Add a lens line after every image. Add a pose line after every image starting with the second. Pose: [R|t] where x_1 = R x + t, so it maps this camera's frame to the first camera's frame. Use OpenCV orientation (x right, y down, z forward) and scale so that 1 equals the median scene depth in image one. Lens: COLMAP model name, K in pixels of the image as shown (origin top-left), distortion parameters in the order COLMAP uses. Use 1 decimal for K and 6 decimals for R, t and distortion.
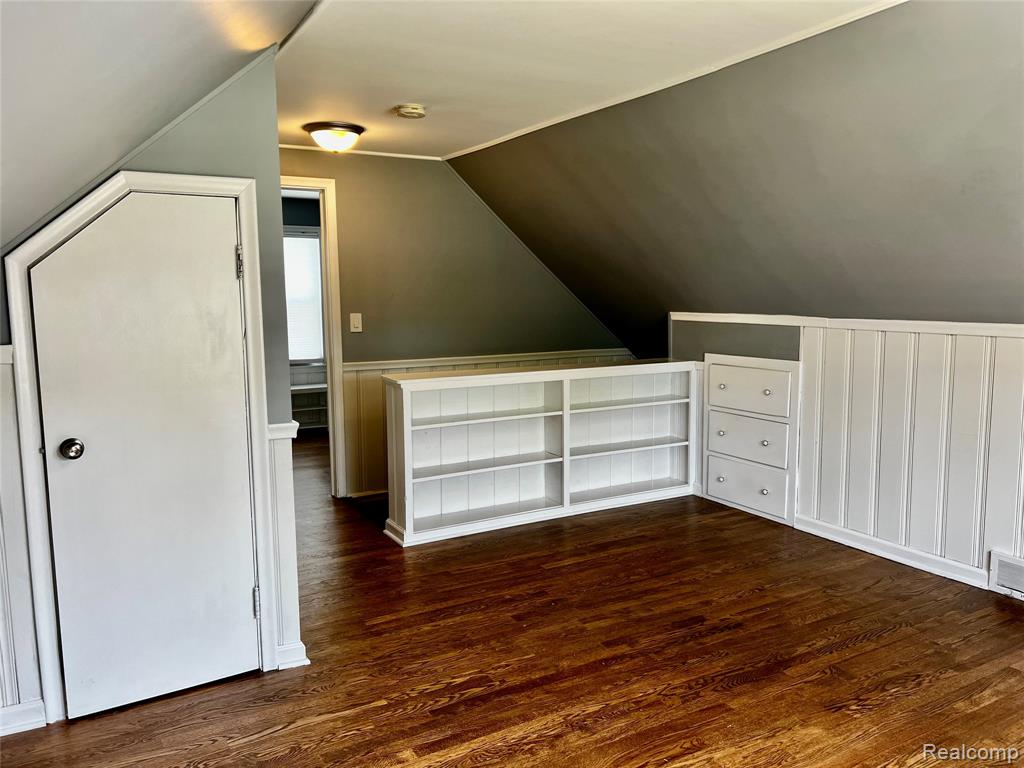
lens RADIAL K [[773.9, 0, 511.2], [0, 773.9, 381.2], [0, 0, 1]] dist [0.013472, -0.002234]
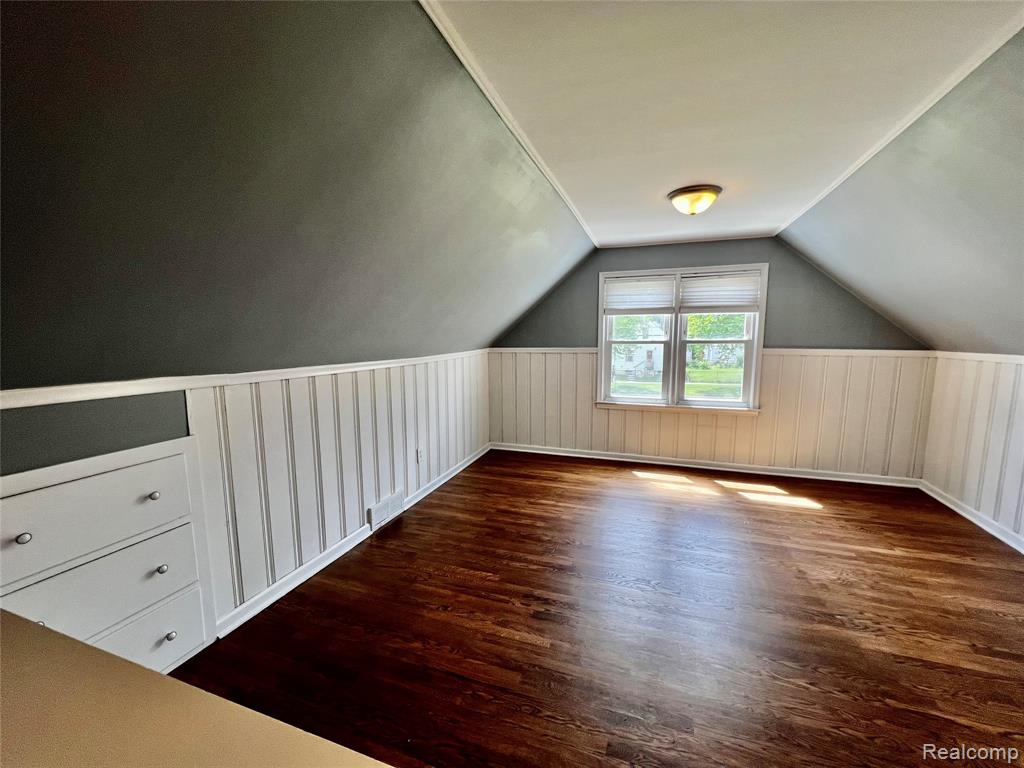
lens RADIAL K [[409.0, 0, 510.0], [0, 409.0, 388.4], [0, 0, 1]] dist [0.000073, 0.001197]
pose [[-0.650892, -0.088022, 0.754050, -0.158654], [0.098898, 0.974960, 0.199177, -0.149228], [-0.752701, 0.204217, -0.625889, 1.255784]]
